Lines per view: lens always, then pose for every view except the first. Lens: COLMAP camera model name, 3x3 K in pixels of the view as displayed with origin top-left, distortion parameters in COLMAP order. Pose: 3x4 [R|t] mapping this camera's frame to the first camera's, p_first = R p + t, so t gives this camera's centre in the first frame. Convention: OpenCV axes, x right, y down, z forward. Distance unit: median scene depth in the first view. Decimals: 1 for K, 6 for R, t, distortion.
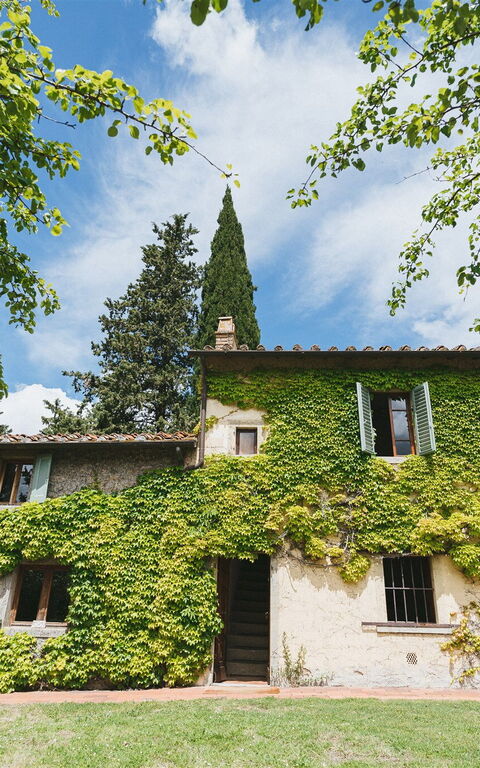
lens RADIAL K [[513.0, 0, 244.1], [0, 513.0, 379.7], [0, 0, 1]] dist [-0.002460, 0.000948]
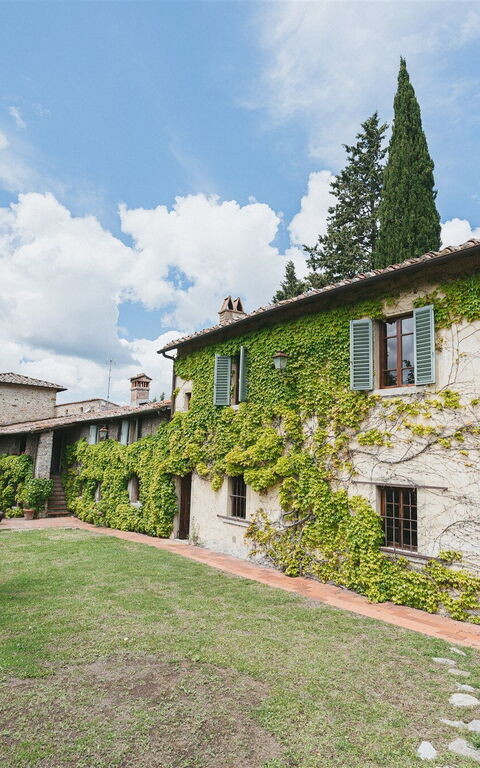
lens RADIAL K [[513.0, 0, 239.4], [0, 513.0, 377.7], [0, 0, 1]] dist [-0.002460, 0.000948]
pose [[0.586804, -0.131593, -0.798965, 1.528400], [0.318568, 0.944654, 0.078385, -0.024153], [0.744430, -0.300521, 0.596248, 0.231808]]
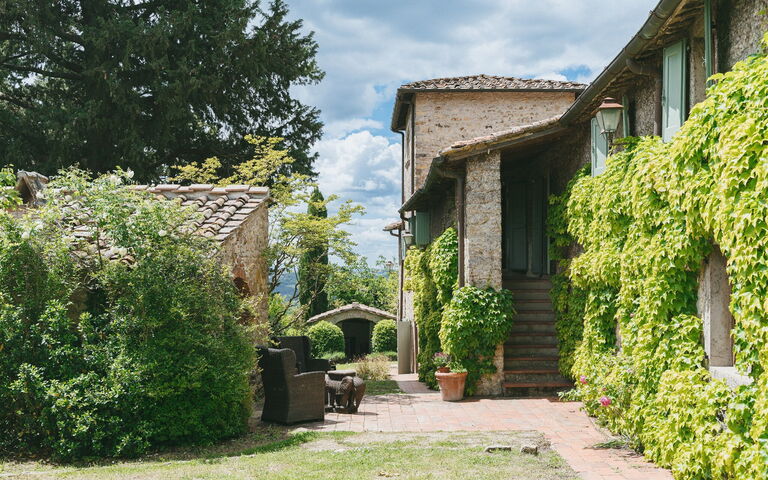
lens RADIAL K [[895.8, 0, 383.5], [0, 895.8, 242.6], [0, 0, 1]] dist [-0.022976, 0.000000]
pose [[-0.016487, -0.051230, -0.998551, 0.408550], [0.418218, 0.906774, -0.053427, 0.285183], [0.908197, -0.418492, 0.006475, 0.751983]]
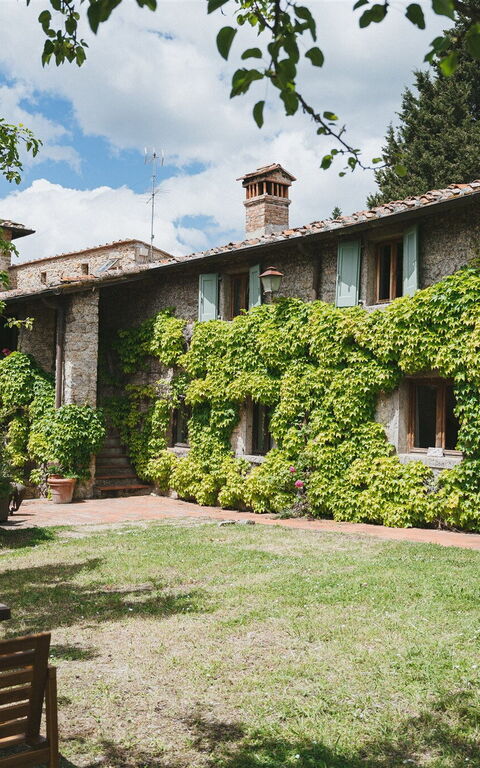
lens RADIAL K [[895.8, 0, 236.9], [0, 895.8, 380.5], [0, 0, 1]] dist [-0.022976, 0.000000]
pose [[0.598777, -0.030601, -0.800331, 0.483328], [0.324687, 0.922749, 0.207637, 0.011645], [0.732151, -0.384185, 0.562456, 0.086230]]
